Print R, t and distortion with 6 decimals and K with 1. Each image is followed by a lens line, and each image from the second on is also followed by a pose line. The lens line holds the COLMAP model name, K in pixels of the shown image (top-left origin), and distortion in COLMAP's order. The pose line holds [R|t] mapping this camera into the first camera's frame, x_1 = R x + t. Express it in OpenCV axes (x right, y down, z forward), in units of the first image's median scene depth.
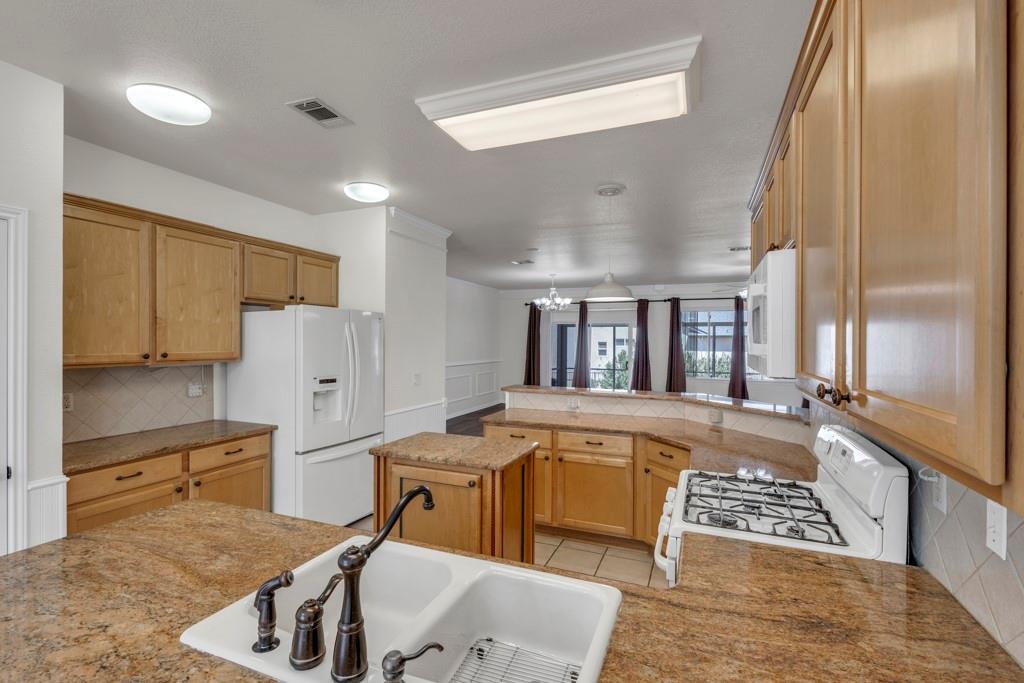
lens RADIAL K [[470.7, 0, 513.8], [0, 470.7, 344.2], [0, 0, 1]] dist [0.007978, -0.002104]
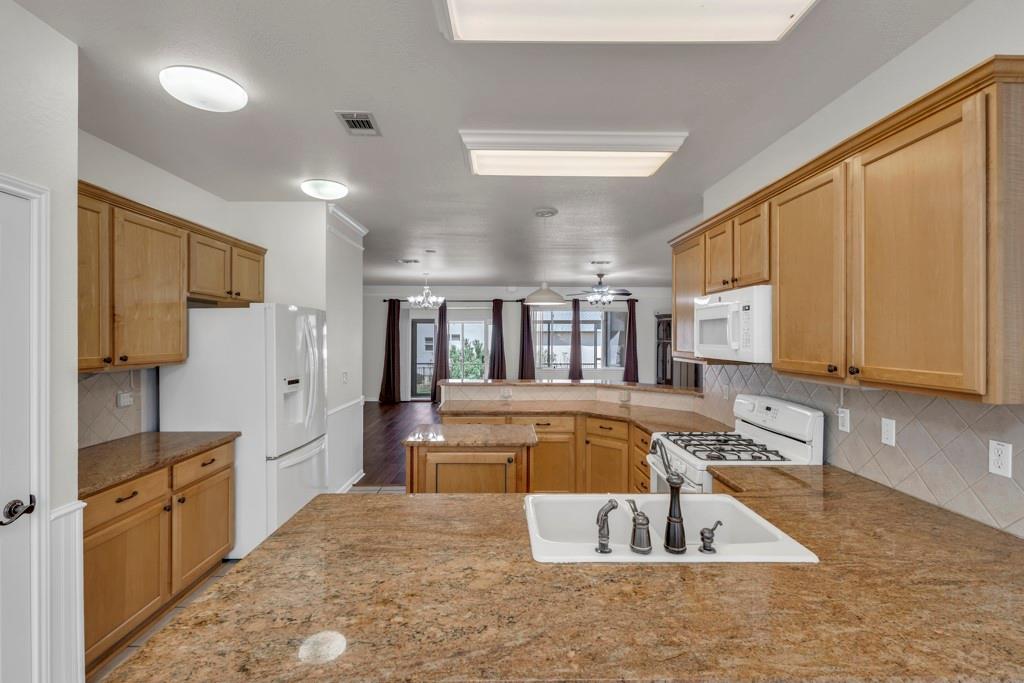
lens RADIAL K [[470.7, 0, 513.5], [0, 470.7, 337.1], [0, 0, 1]] dist [0.007978, -0.002104]
pose [[0.915682, -0.003794, 0.401886, -0.389418], [0.005305, 0.999982, -0.002649, -0.008650], [-0.401869, 0.004557, 0.915686, -0.069461]]
